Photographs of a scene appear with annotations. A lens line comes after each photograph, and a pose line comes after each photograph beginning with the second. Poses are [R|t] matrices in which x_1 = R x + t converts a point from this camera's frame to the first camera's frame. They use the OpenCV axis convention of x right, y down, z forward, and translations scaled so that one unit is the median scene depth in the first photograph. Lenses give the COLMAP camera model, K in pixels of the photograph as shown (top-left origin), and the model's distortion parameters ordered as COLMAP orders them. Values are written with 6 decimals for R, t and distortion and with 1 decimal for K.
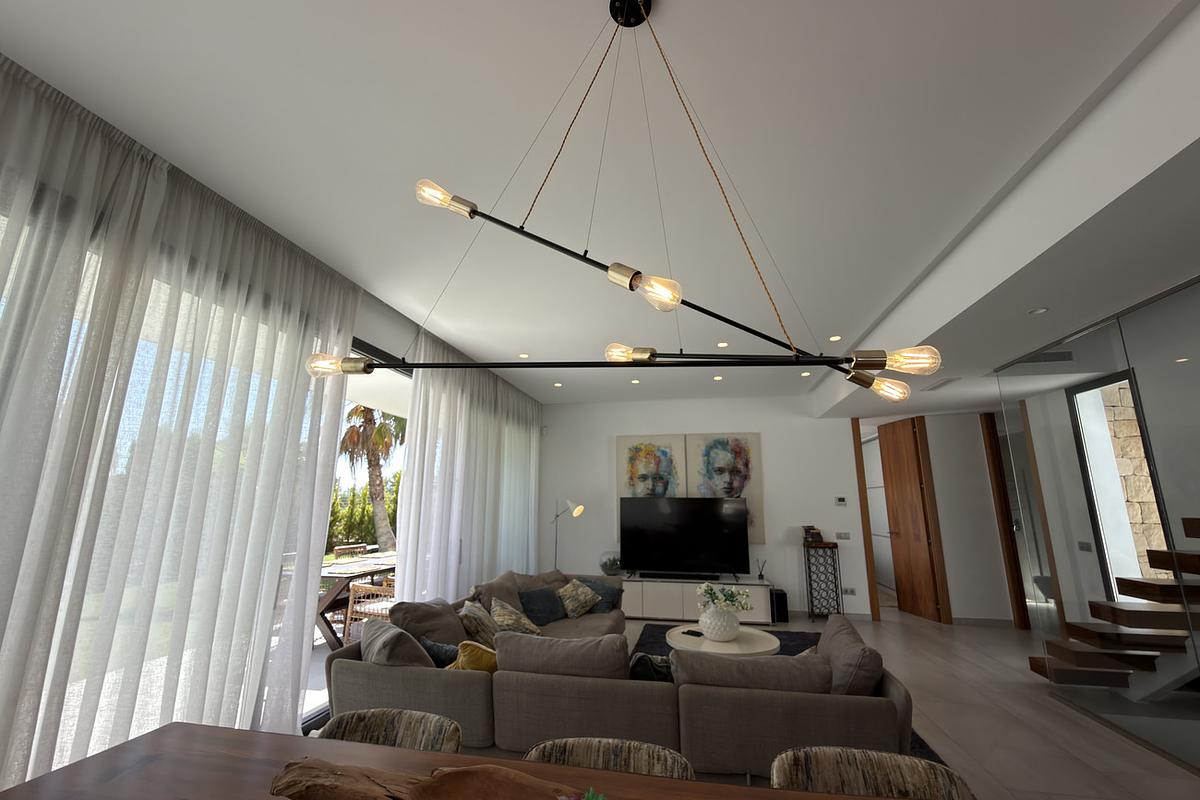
lens RADIAL K [[481.0, 0, 605.0], [0, 481.0, 400.5], [0, 0, 1]] dist [-0.001677, 0.000625]
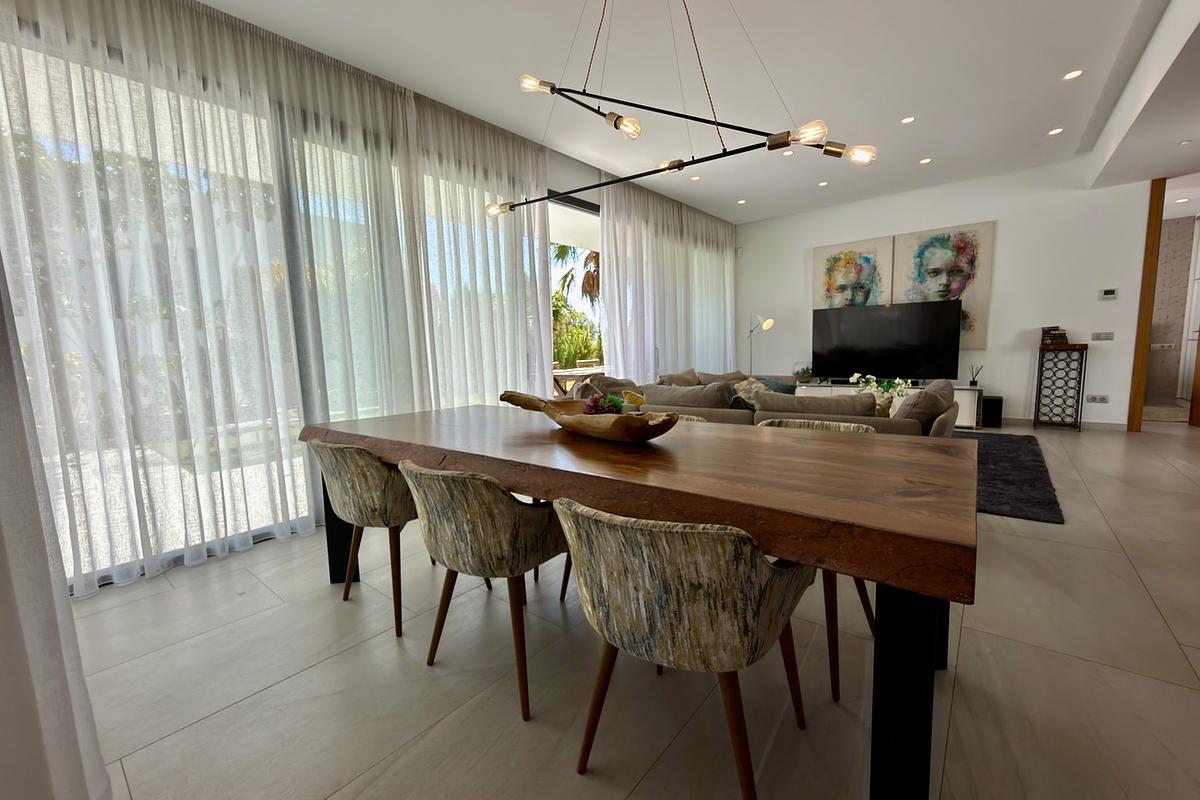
lens RADIAL K [[481.0, 0, 599.0], [0, 481.0, 397.4], [0, 0, 1]] dist [-0.001677, 0.000625]
pose [[0.879373, 0.017994, -0.475793, 0.127790], [0.136454, 0.947845, 0.288044, 0.025482], [0.456161, -0.318222, 0.831054, -0.110956]]
